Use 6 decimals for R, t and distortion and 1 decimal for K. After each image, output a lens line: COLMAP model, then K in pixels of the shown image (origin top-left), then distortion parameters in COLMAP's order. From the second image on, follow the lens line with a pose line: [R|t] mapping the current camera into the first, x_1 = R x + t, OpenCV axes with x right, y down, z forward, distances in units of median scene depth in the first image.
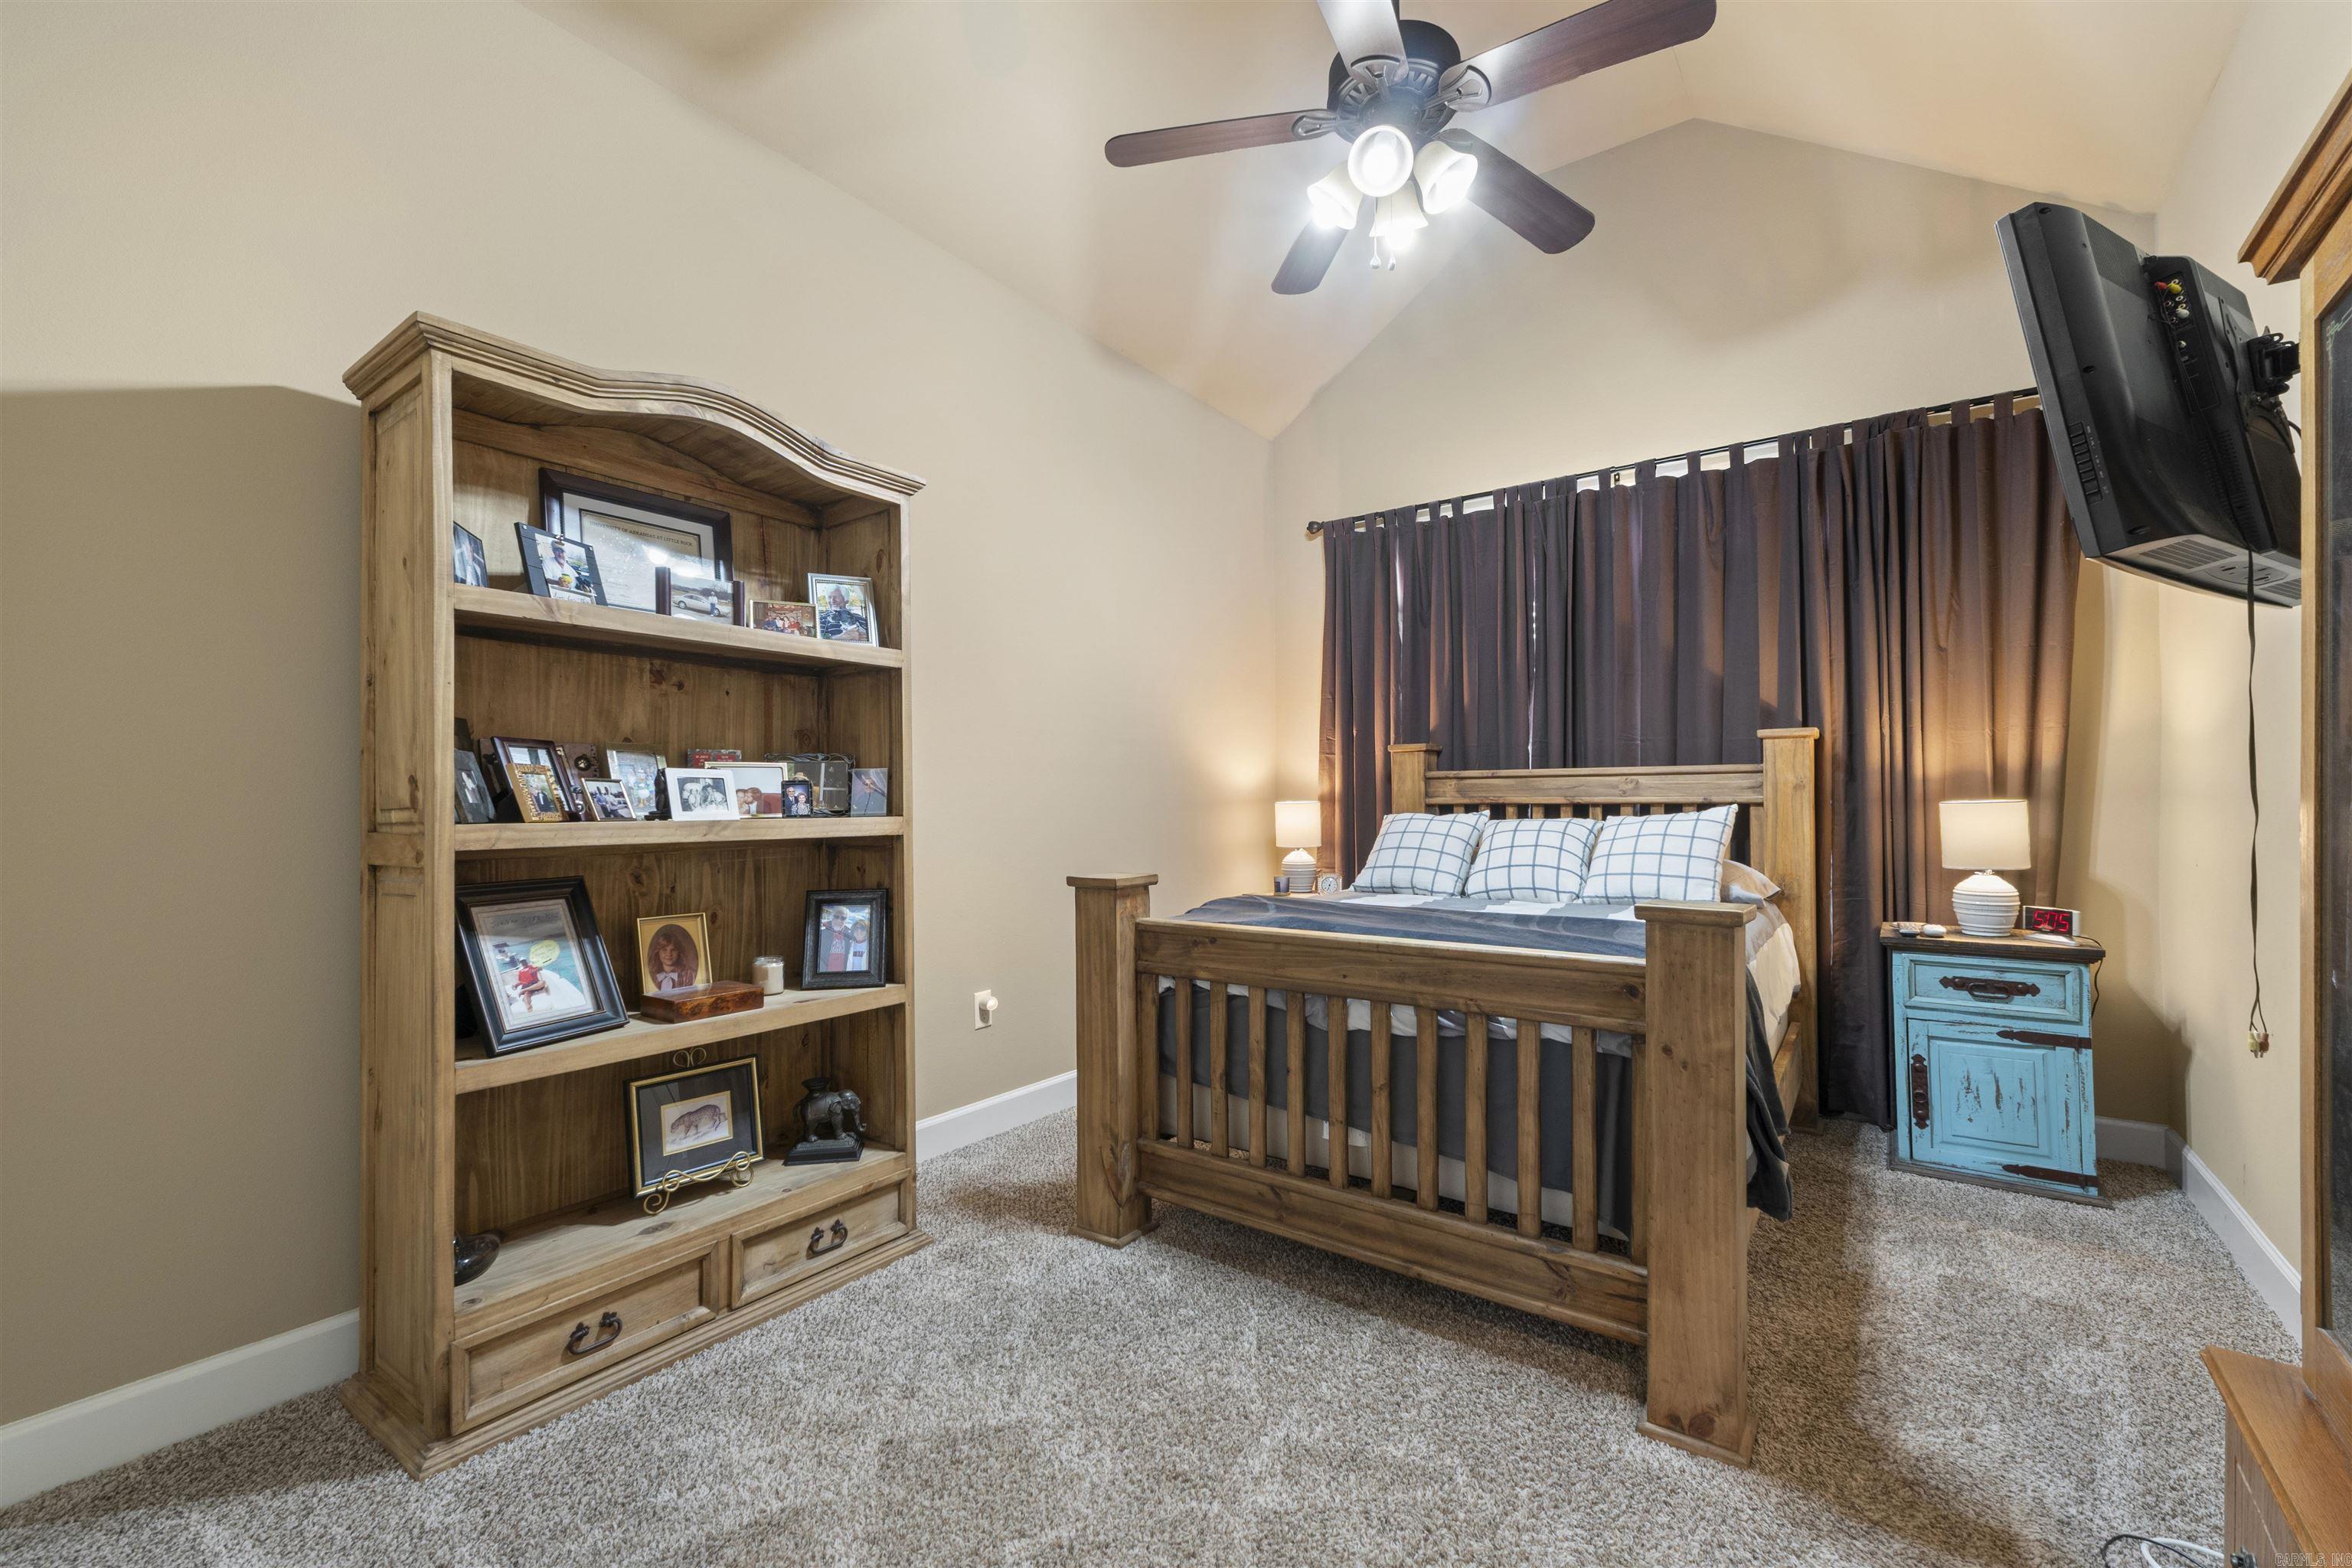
lens RADIAL K [[994.2, 0, 1162.5], [0, 994.2, 786.8], [0, 0, 1]] dist [0.011760, -0.000271]
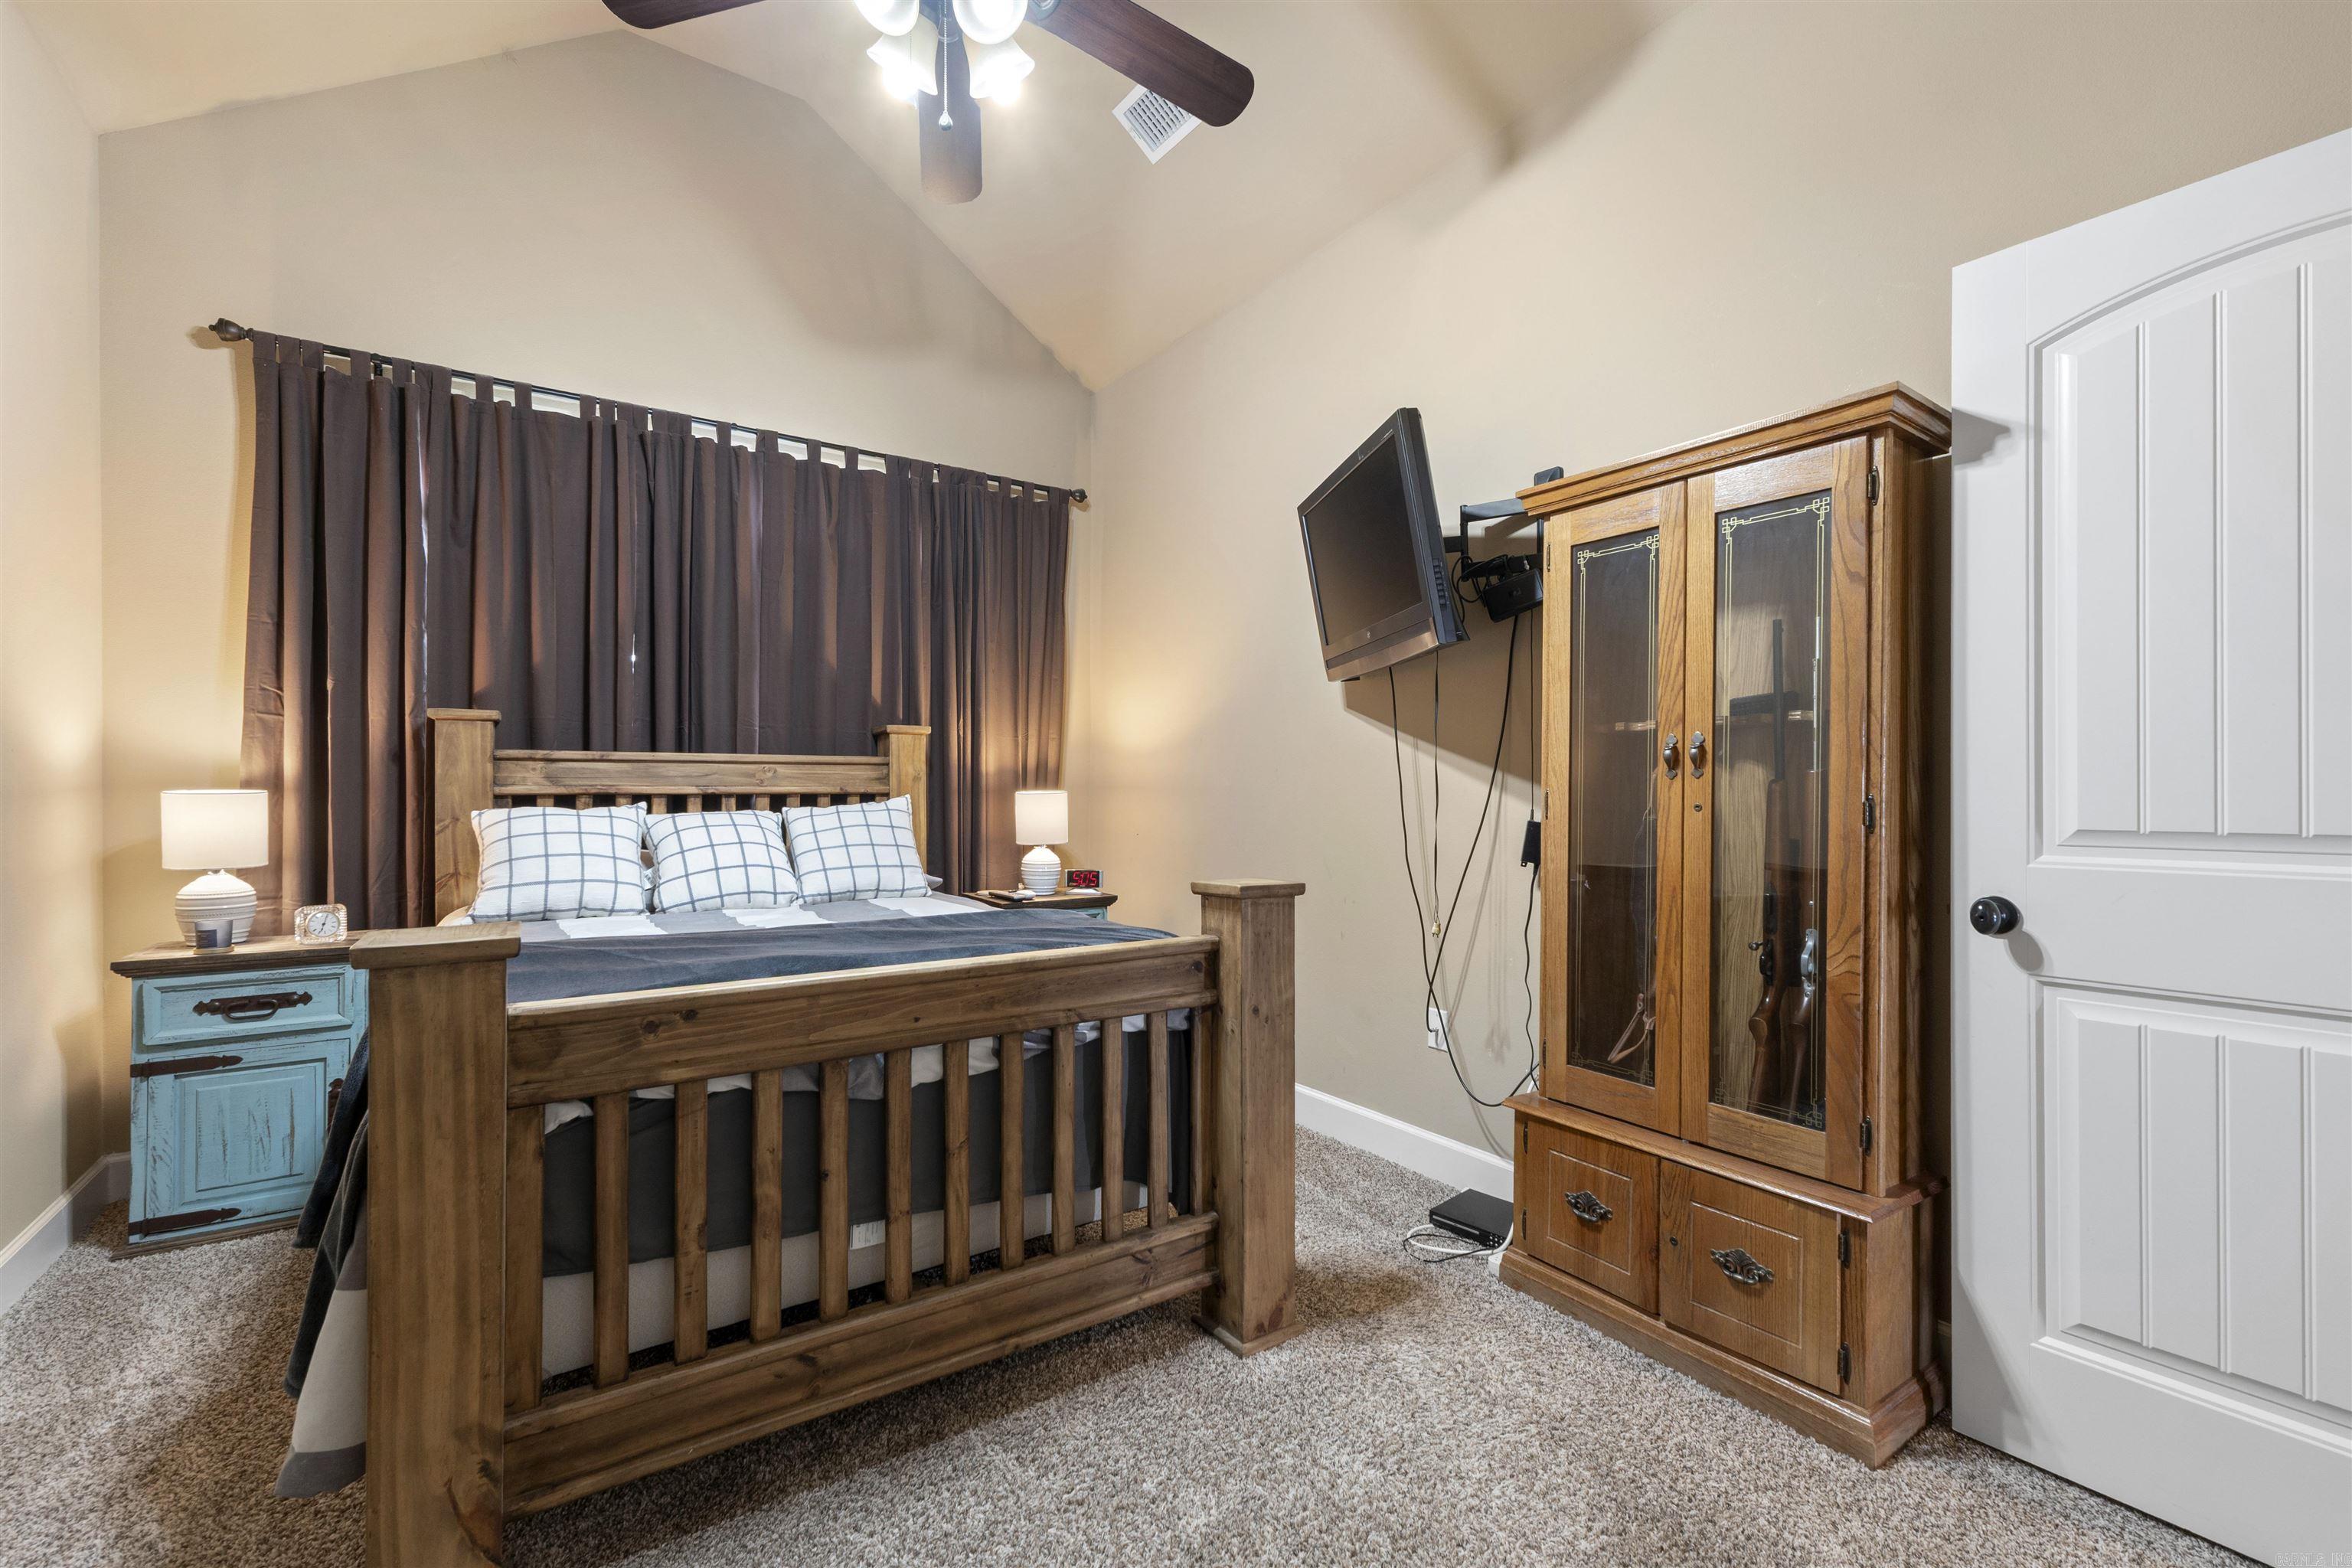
lens RADIAL K [[994.2, 0, 1162.5], [0, 994.2, 786.8], [0, 0, 1]] dist [0.011760, -0.000271]
pose [[0.336244, 0.007868, 0.941742, -0.303779], [-0.017639, 0.999842, -0.002055, 0.005990], [-0.941610, -0.015921, 0.336329, 0.360497]]
